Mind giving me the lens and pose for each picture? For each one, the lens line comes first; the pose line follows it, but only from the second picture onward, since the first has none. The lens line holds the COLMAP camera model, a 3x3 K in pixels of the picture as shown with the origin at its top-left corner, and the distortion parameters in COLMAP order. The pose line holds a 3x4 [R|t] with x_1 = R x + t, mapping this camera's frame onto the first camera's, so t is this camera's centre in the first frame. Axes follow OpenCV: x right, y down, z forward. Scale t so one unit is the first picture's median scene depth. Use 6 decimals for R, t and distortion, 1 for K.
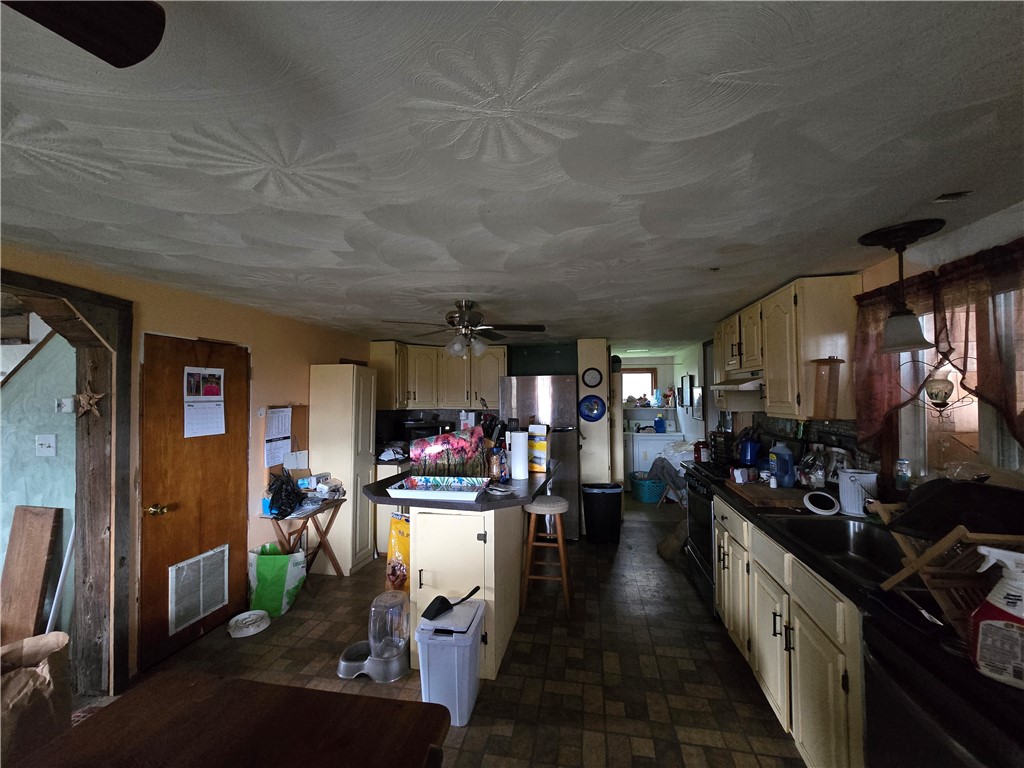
lens RADIAL K [[416.4, 0, 510.3], [0, 416.4, 384.6], [0, 0, 1]] dist [-0.006404, 0.002054]
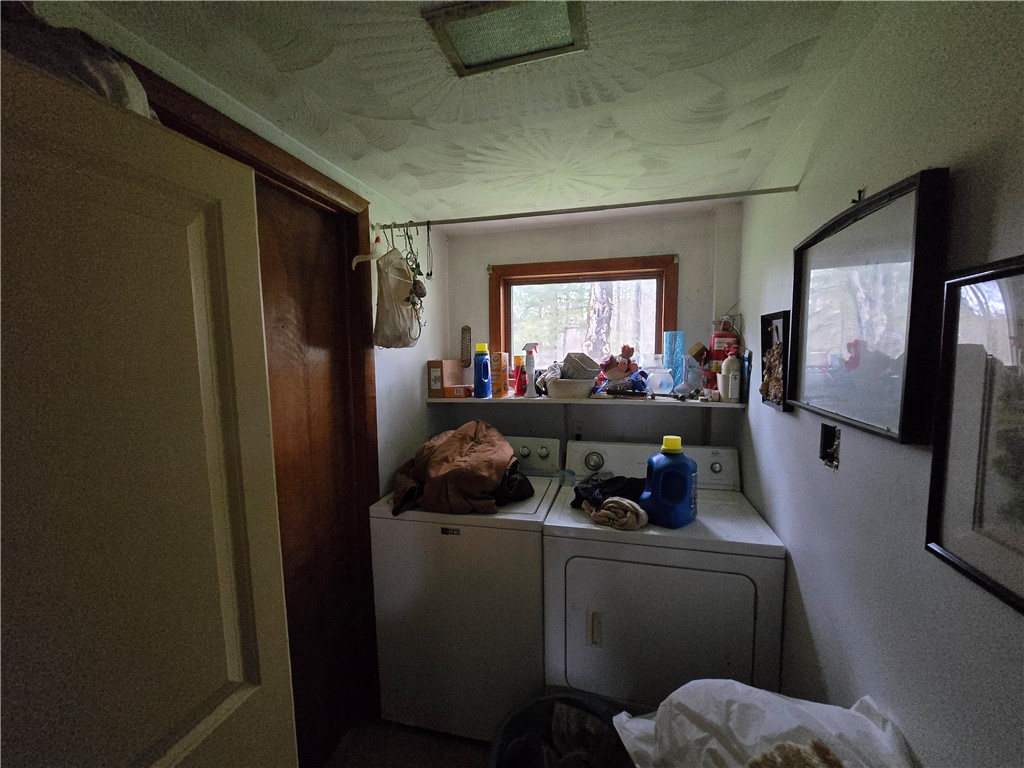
lens RADIAL K [[416.4, 0, 513.5], [0, 416.4, 386.0], [0, 0, 1]] dist [-0.006404, 0.002054]
pose [[0.996369, 0.010630, -0.084478, 0.271473], [-0.001379, 0.994061, 0.108816, 0.017788], [0.085133, -0.108305, 0.990466, 0.716518]]
